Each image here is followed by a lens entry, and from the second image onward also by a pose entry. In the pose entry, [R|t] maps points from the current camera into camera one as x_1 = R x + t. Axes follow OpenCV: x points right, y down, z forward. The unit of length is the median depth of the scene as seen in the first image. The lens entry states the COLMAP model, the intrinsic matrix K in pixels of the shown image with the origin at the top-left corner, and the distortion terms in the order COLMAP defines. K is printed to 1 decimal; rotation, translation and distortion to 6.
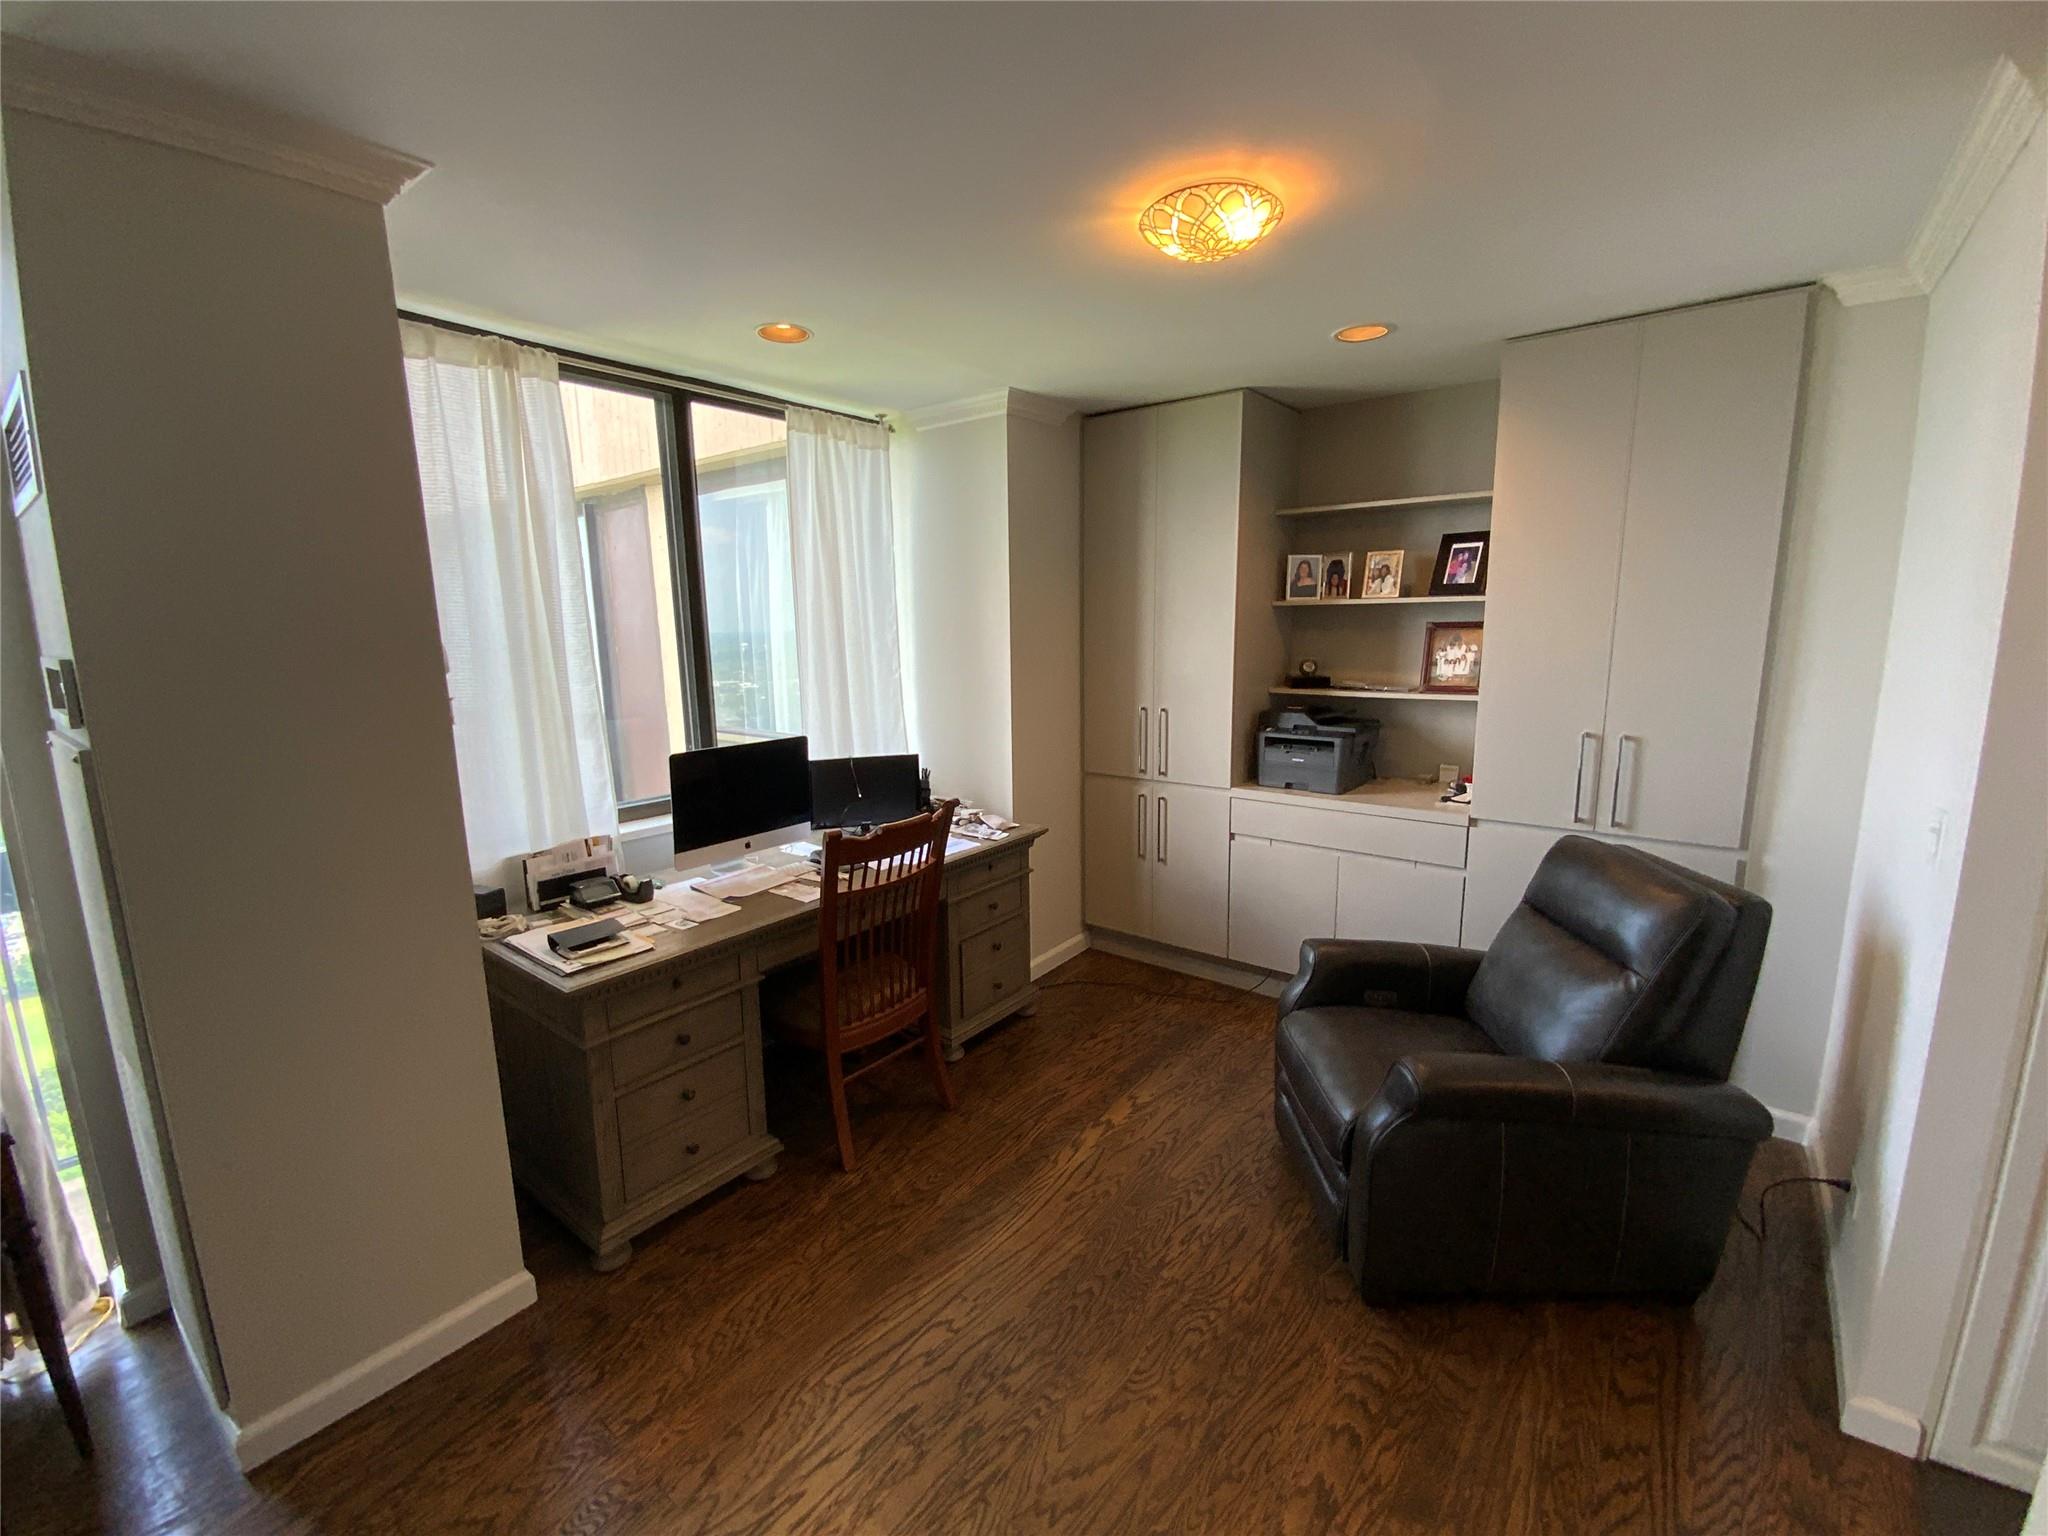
lens RADIAL K [[830.7, 0, 1024.0], [0, 830.7, 768.0], [0, 0, 1]] dist [0.039840, -0.029501]
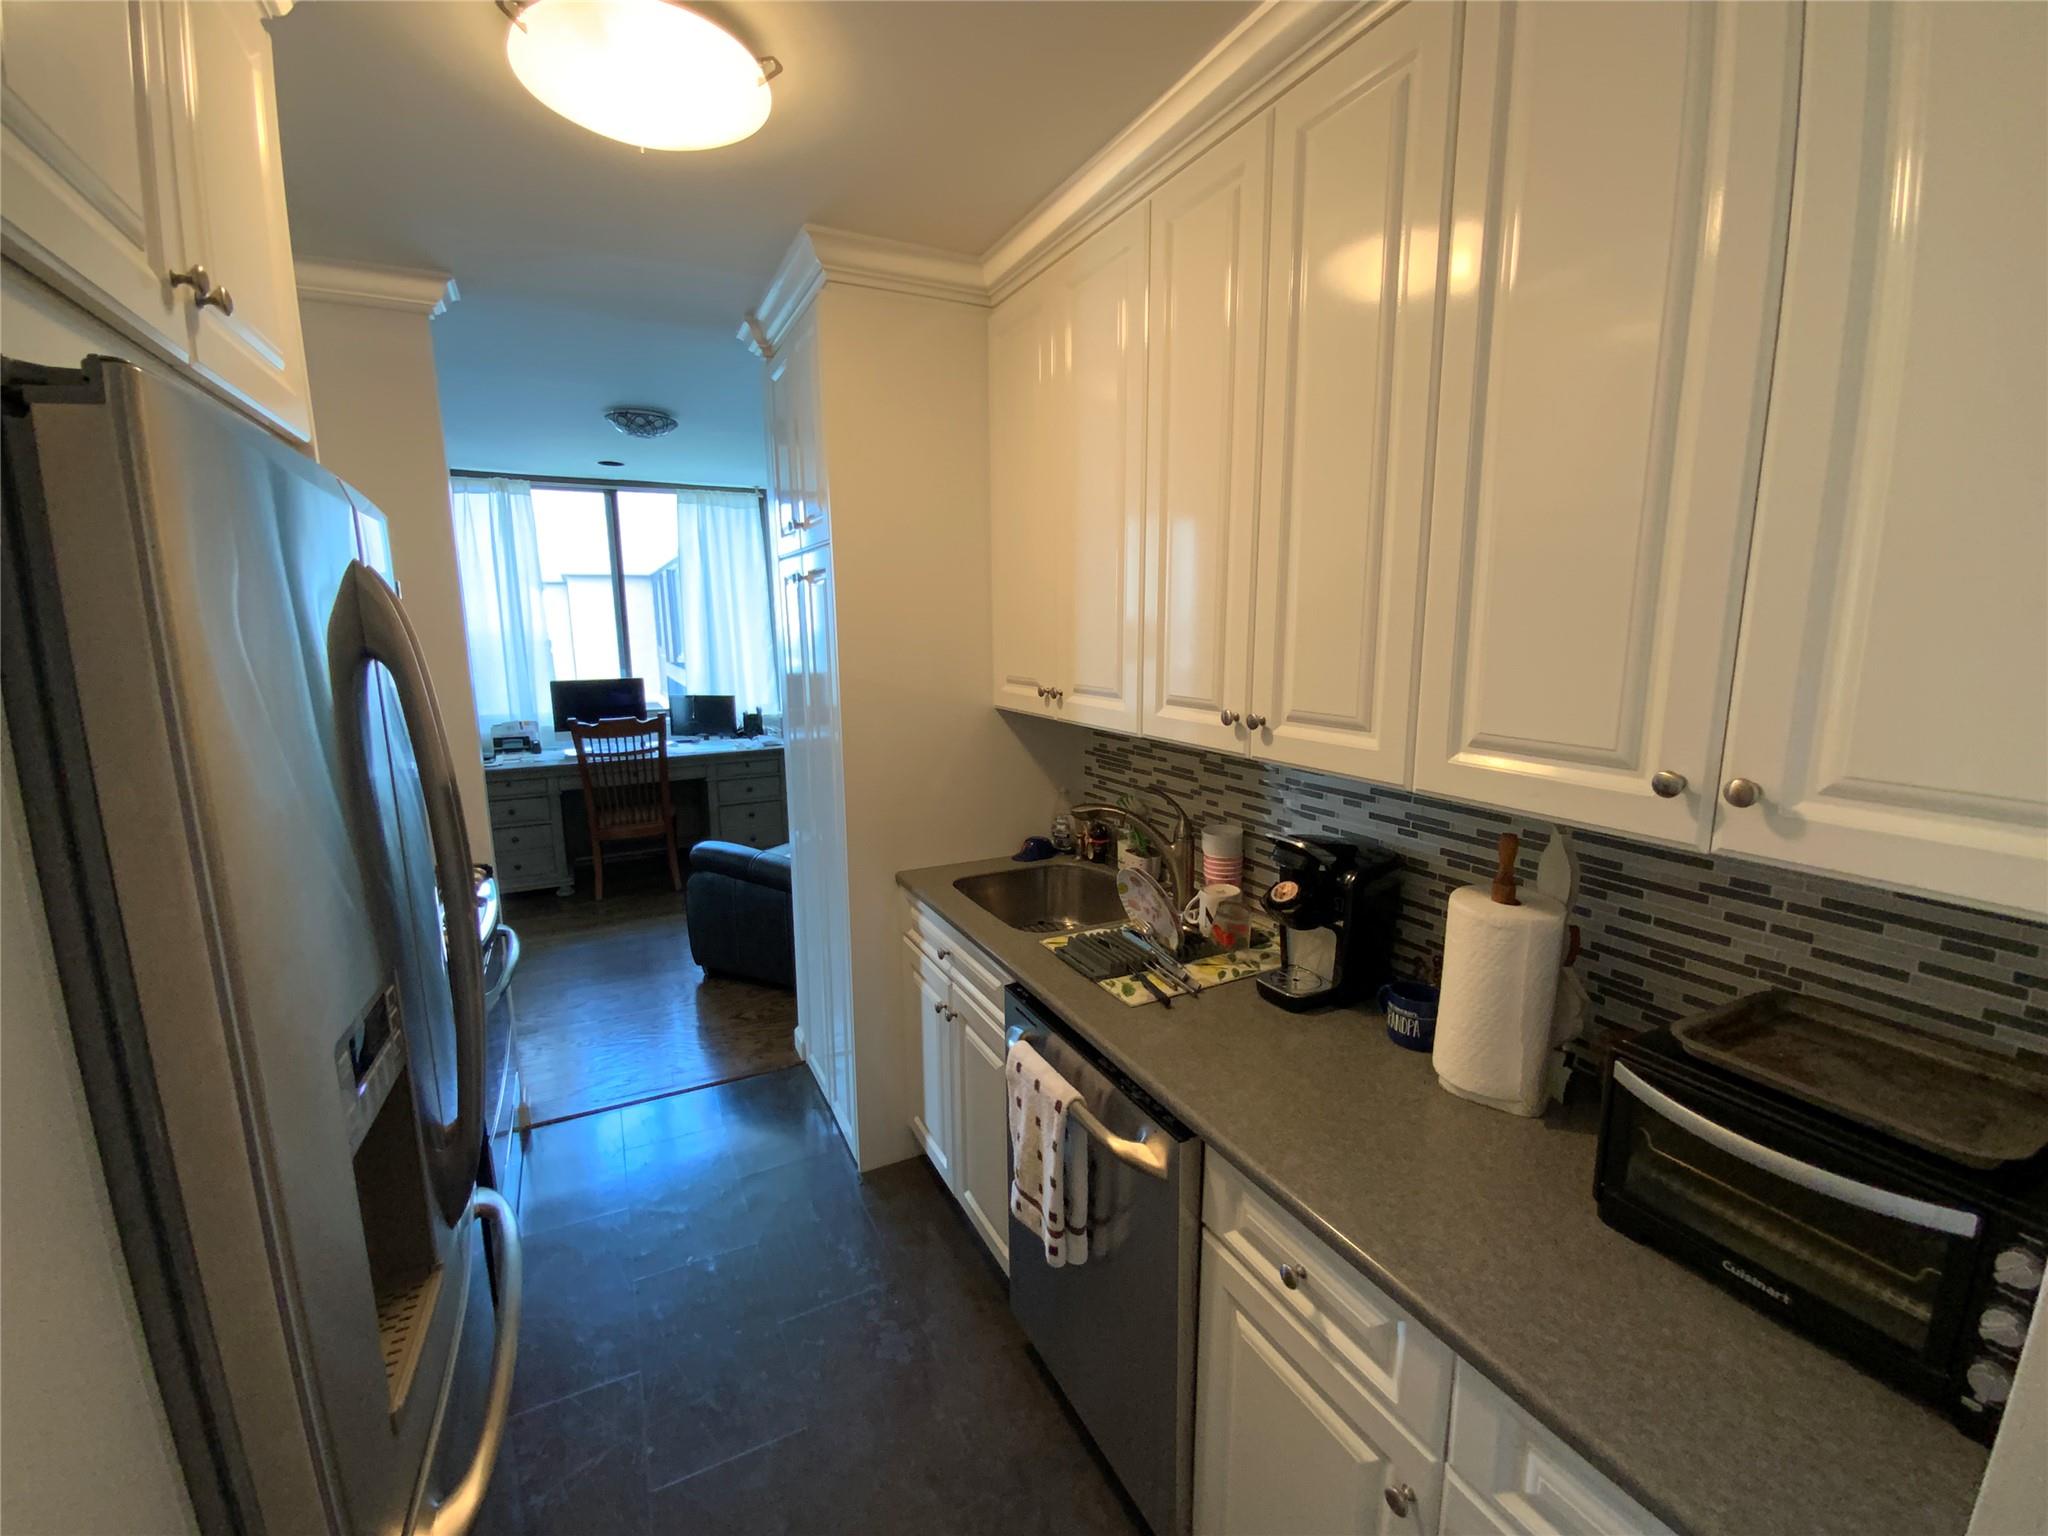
lens RADIAL K [[830.7, 0, 1024.0], [0, 830.7, 768.0], [0, 0, 1]] dist [0.039840, -0.029501]
pose [[0.908233, 0.080764, -0.410598, 1.135413], [-0.078722, 0.996656, 0.021911, 0.046278], [0.410994, 0.012423, 0.911553, -0.276217]]
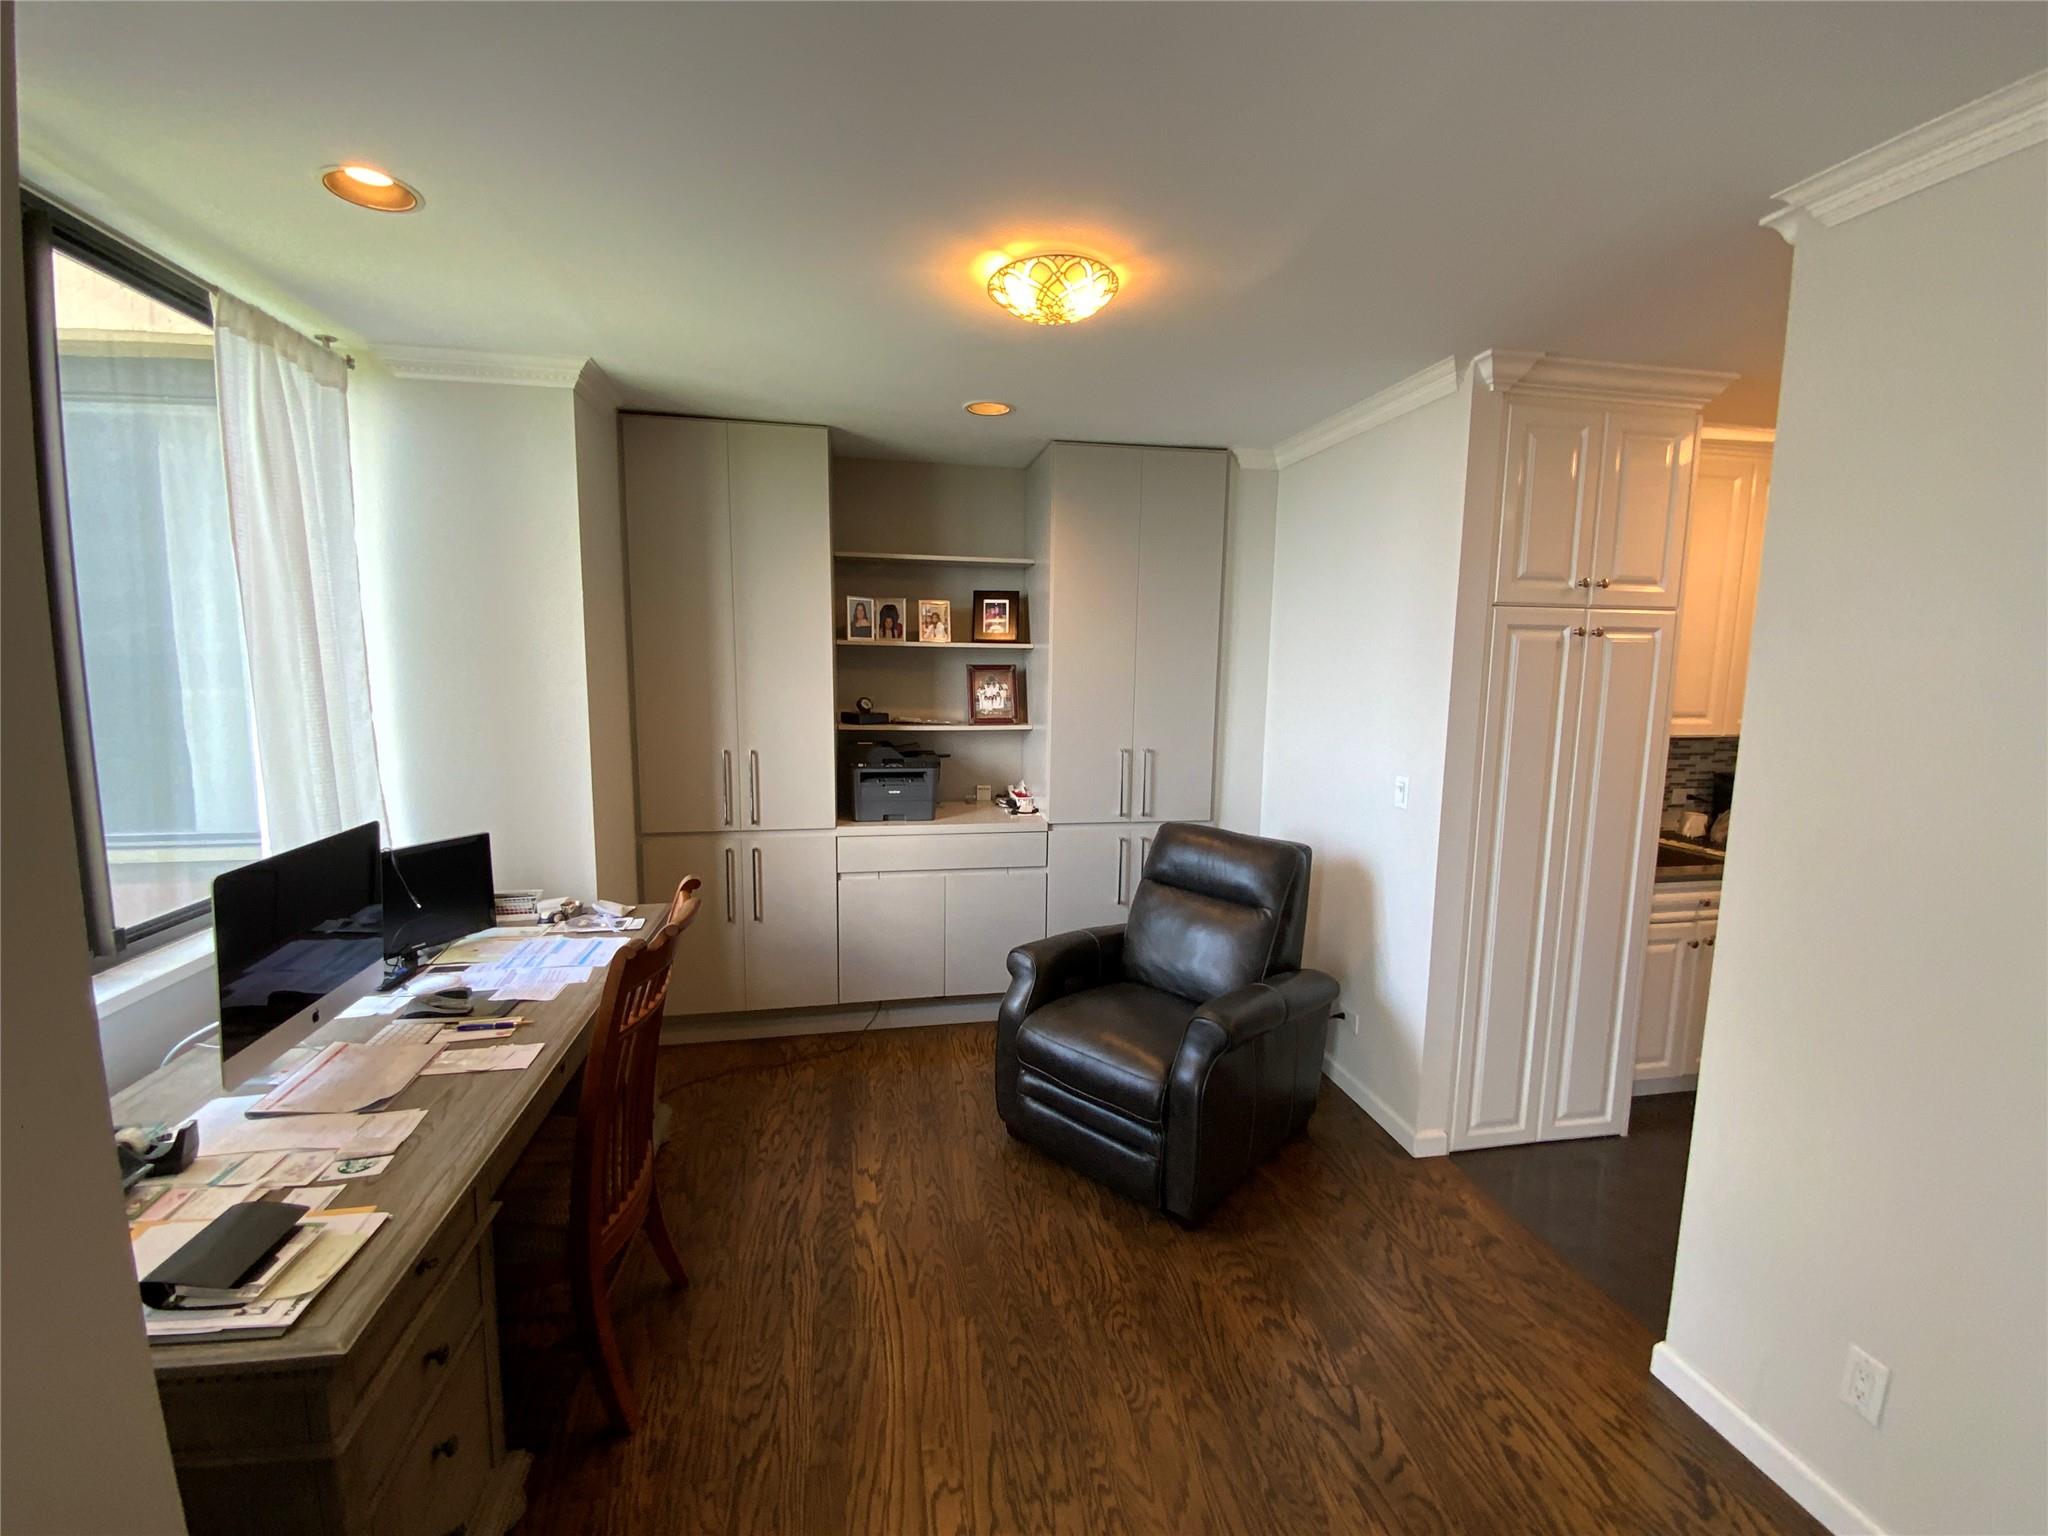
lens RADIAL K [[830.7, 0, 1024.0], [0, 830.7, 768.0], [0, 0, 1]] dist [0.039840, -0.029501]
pose [[0.674847, -0.071632, 0.734473, -0.359266], [0.108929, 0.994045, -0.003138, -0.020975], [-0.729874, 0.082123, 0.678630, 0.192498]]
